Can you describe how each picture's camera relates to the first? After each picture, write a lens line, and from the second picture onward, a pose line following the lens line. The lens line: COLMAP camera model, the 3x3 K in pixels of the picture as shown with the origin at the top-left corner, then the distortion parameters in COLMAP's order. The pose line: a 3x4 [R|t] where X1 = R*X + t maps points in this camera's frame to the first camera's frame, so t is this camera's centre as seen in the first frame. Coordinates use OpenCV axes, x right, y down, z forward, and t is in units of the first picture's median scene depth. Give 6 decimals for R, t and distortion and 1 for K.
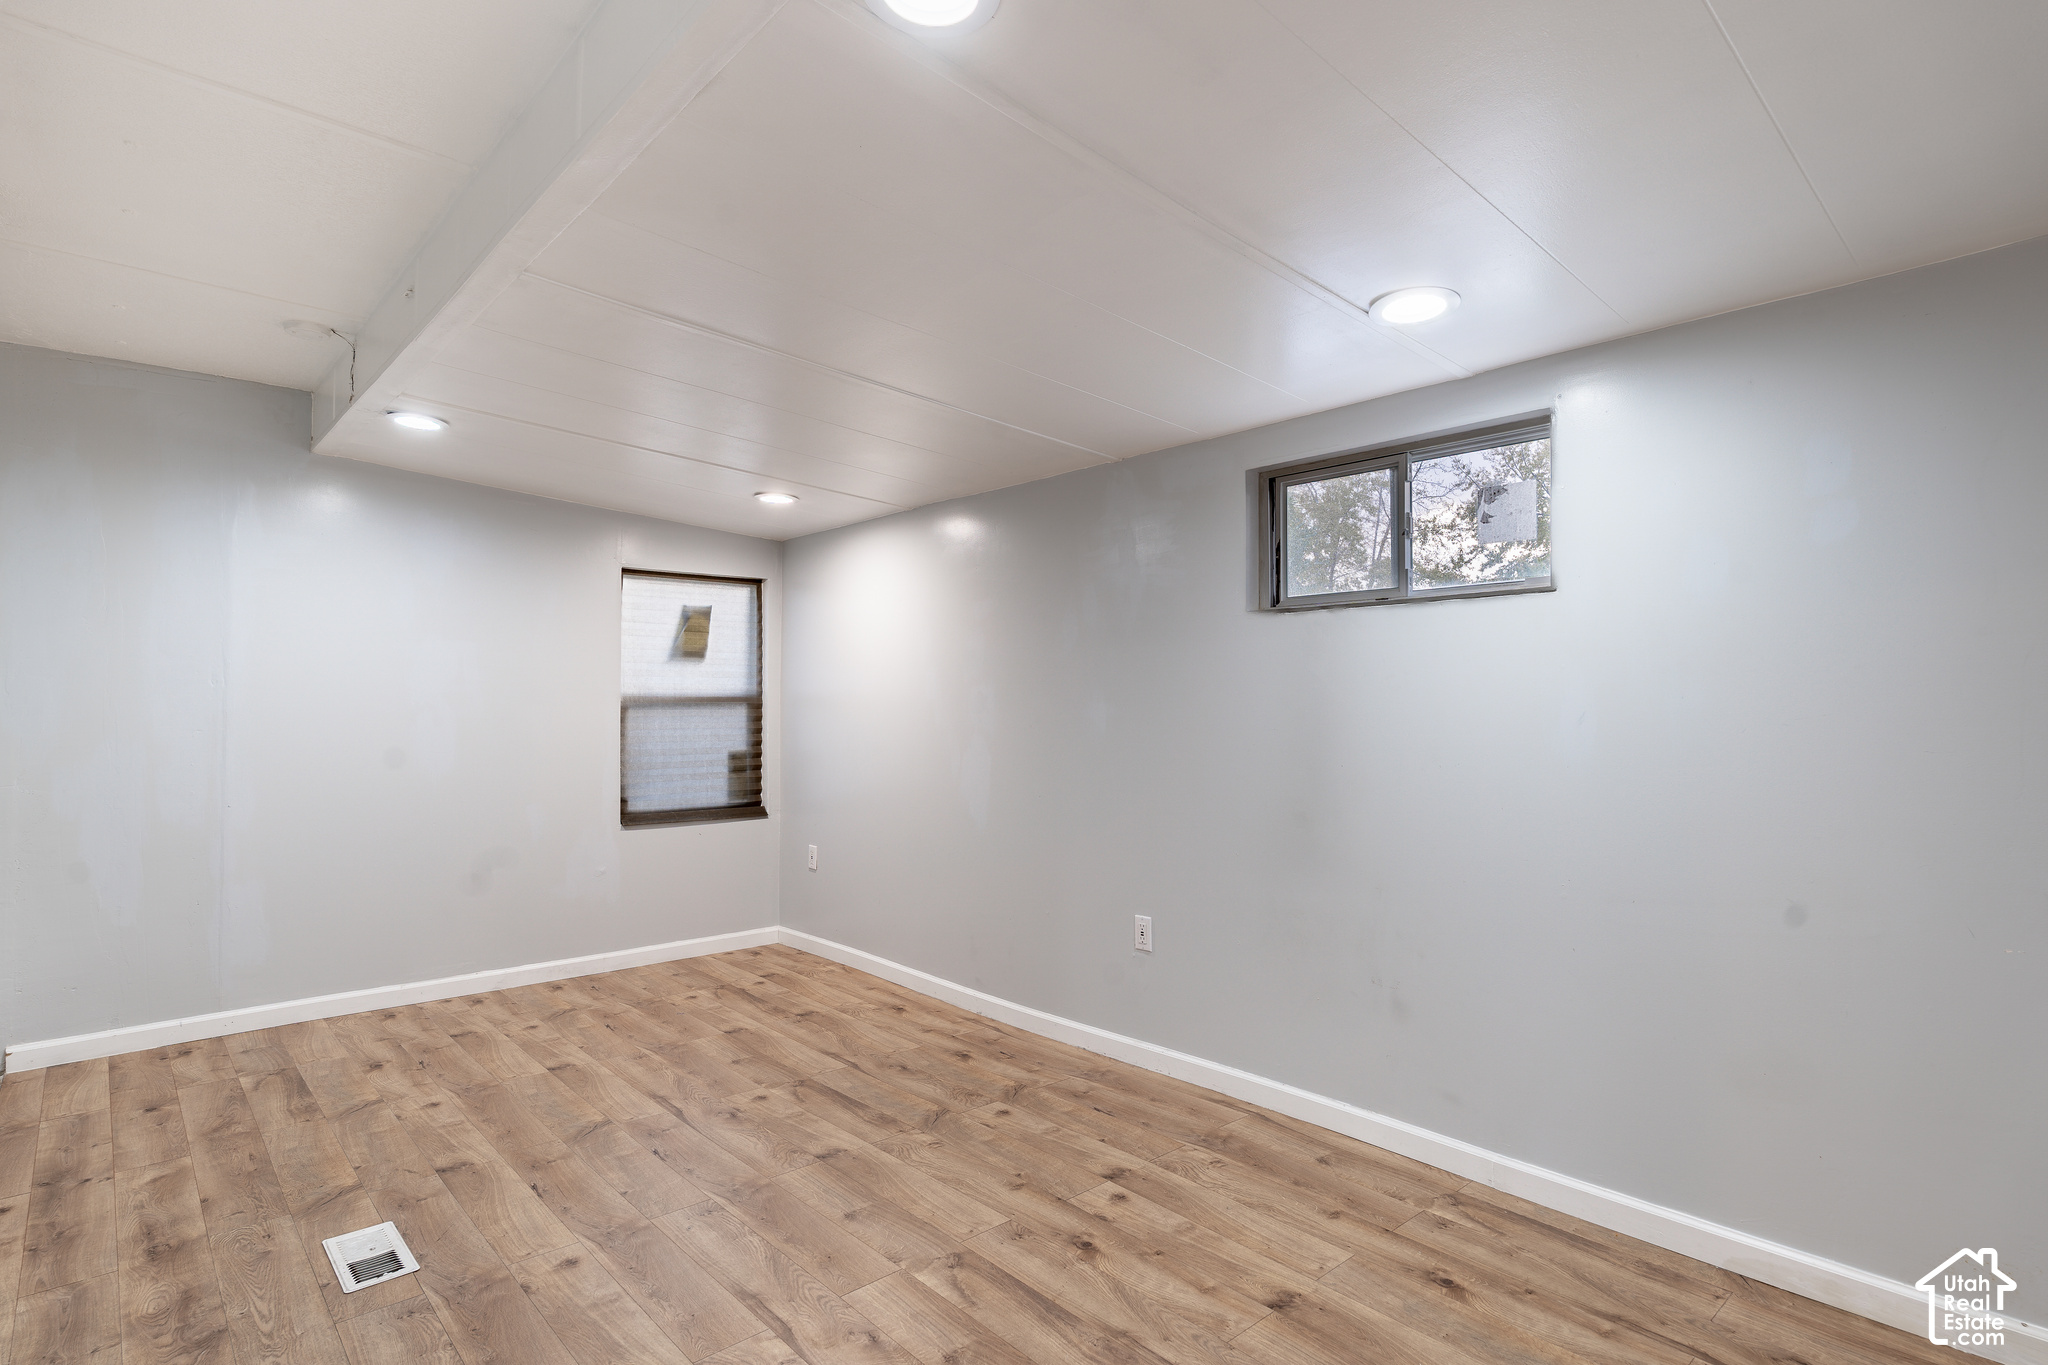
lens RADIAL K [[1065.8, 0, 1024.0], [0, 1065.8, 682.5], [0, 0, 1]] dist [-0.001381, -0.000177]
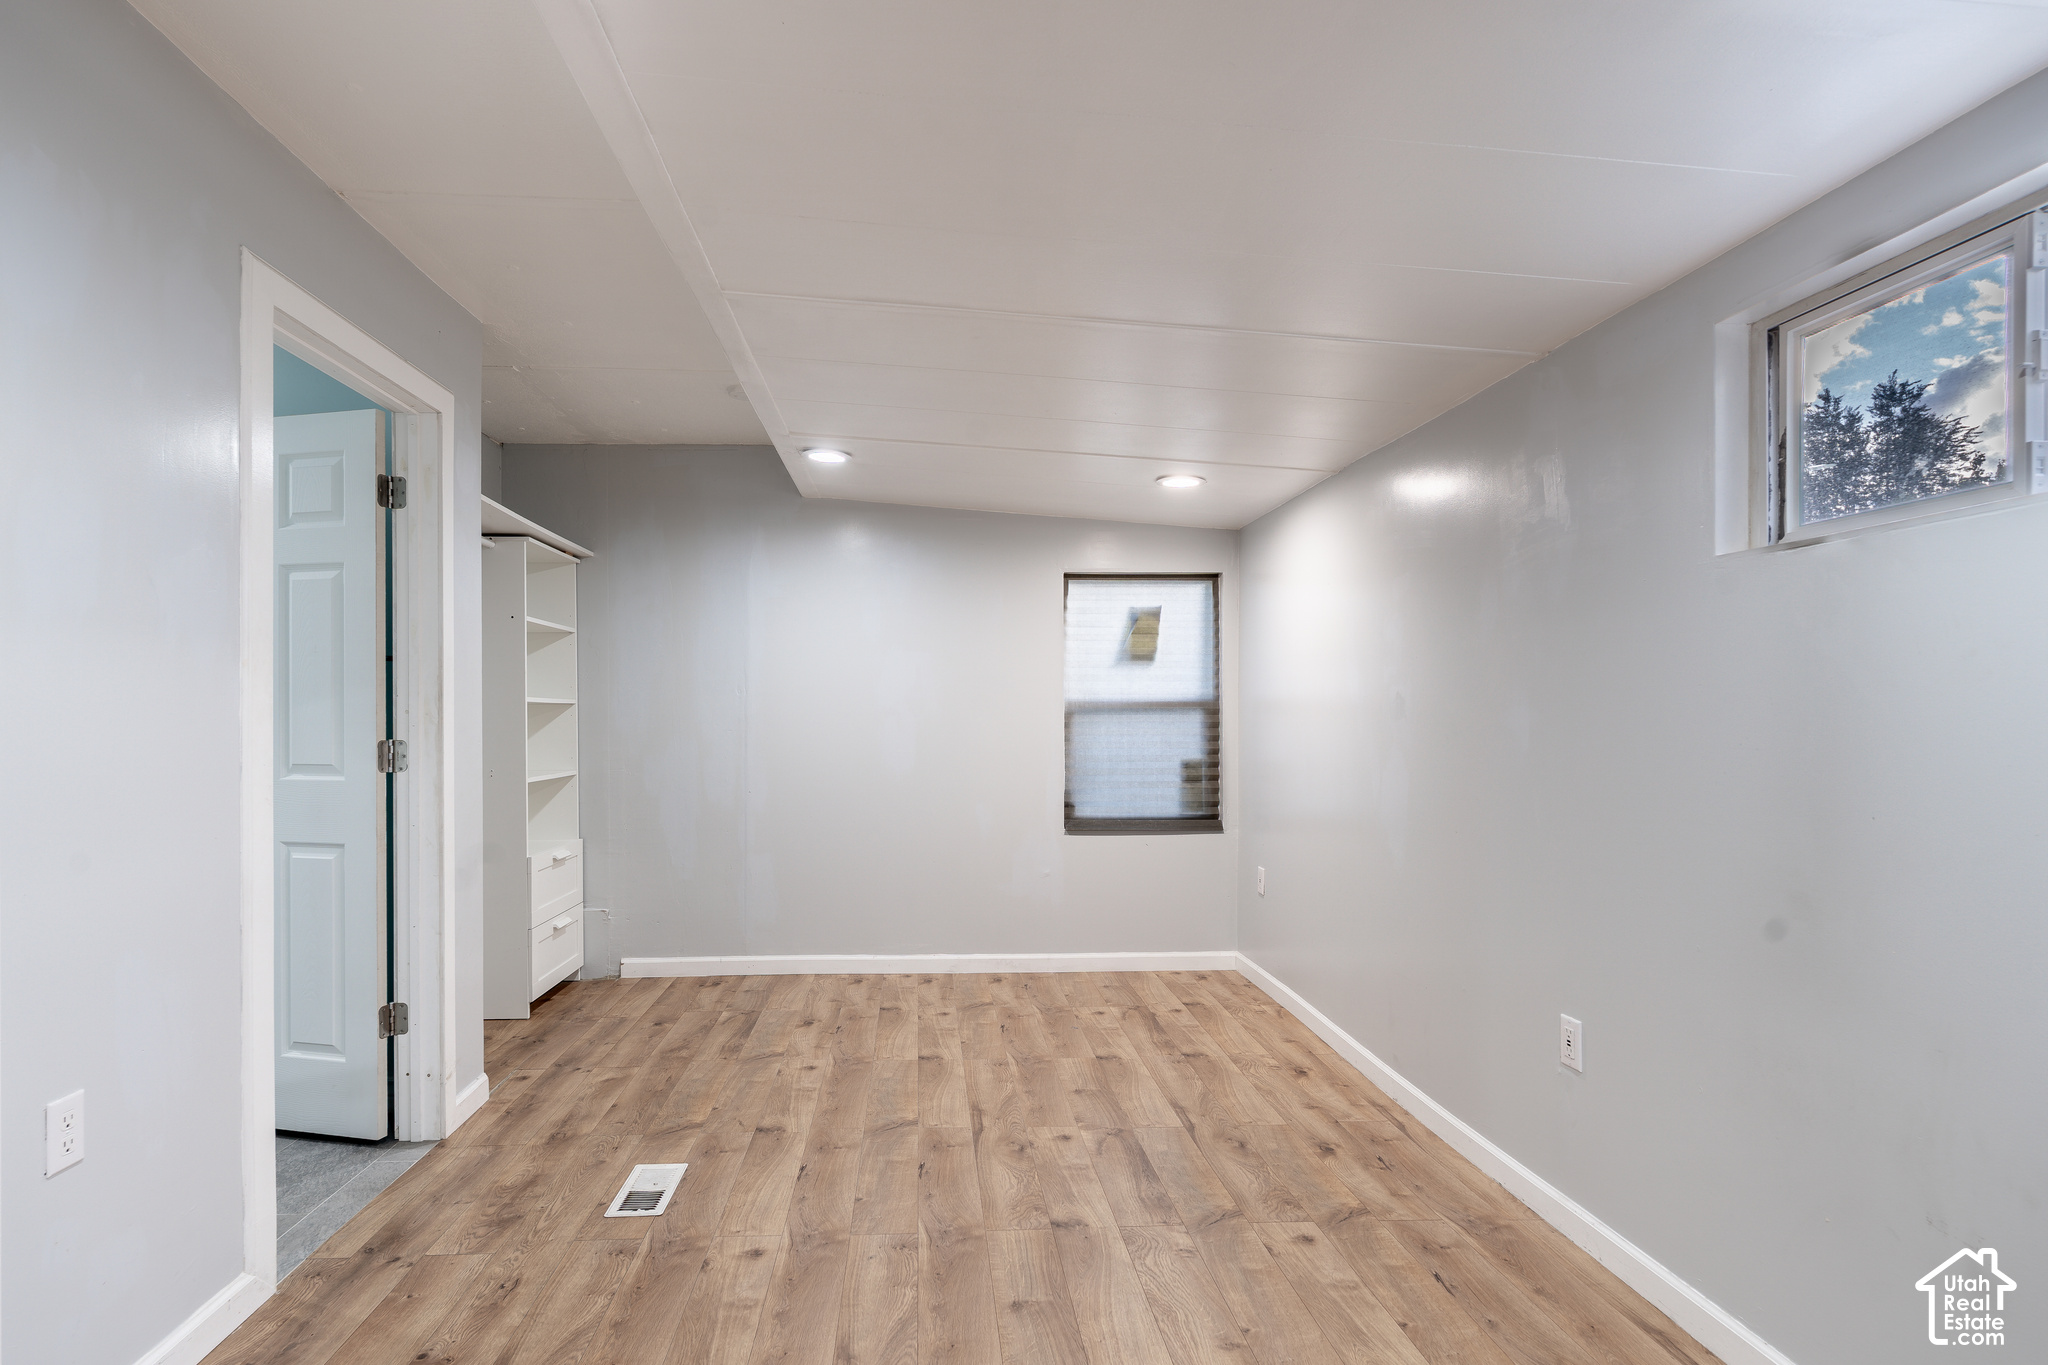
lens RADIAL K [[1049.5, 0, 947.3], [0, 1049.5, 714.6], [0, 0, 1]] dist [-0.001355, 0.000547]
pose [[0.768218, 0.001747, -0.640186, 0.223767], [0.013437, 0.999732, 0.018852, 0.006631], [0.640048, -0.023084, 0.767988, 0.221247]]
